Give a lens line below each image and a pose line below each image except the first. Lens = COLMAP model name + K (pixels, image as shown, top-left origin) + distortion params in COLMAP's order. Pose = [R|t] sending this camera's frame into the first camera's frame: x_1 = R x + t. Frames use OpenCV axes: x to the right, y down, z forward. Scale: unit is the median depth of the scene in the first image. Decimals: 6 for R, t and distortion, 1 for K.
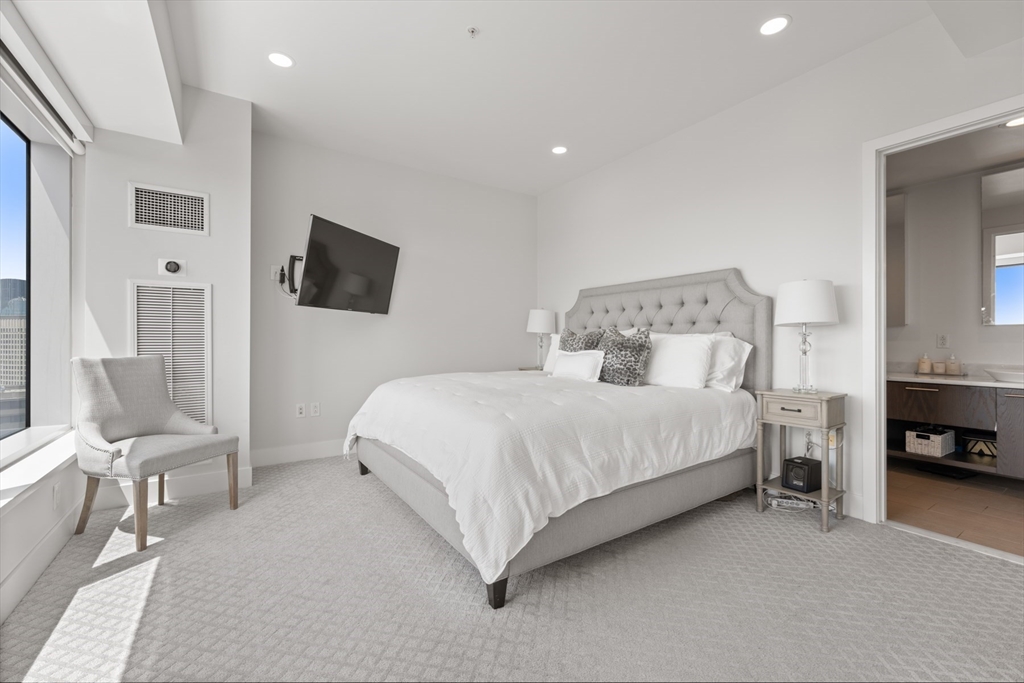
lens RADIAL K [[426.7, 0, 513.3], [0, 426.7, 339.7], [0, 0, 1]] dist [-0.001289, -0.000231]
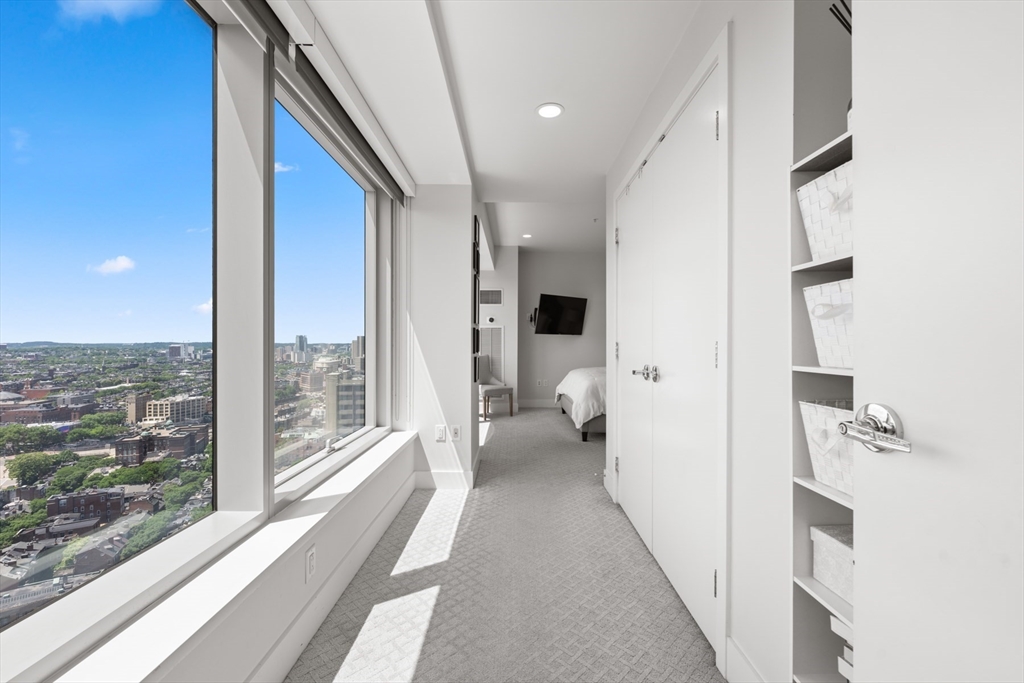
lens RADIAL K [[428.9, 0, 512.0], [0, 428.9, 345.0], [0, 0, 1]] dist [-0.000123, 0.000065]
pose [[0.830679, 0.002237, -0.556747, 0.693611], [-0.001921, 0.999997, 0.001152, -0.023971], [0.556748, 0.000112, 0.830681, -1.008992]]
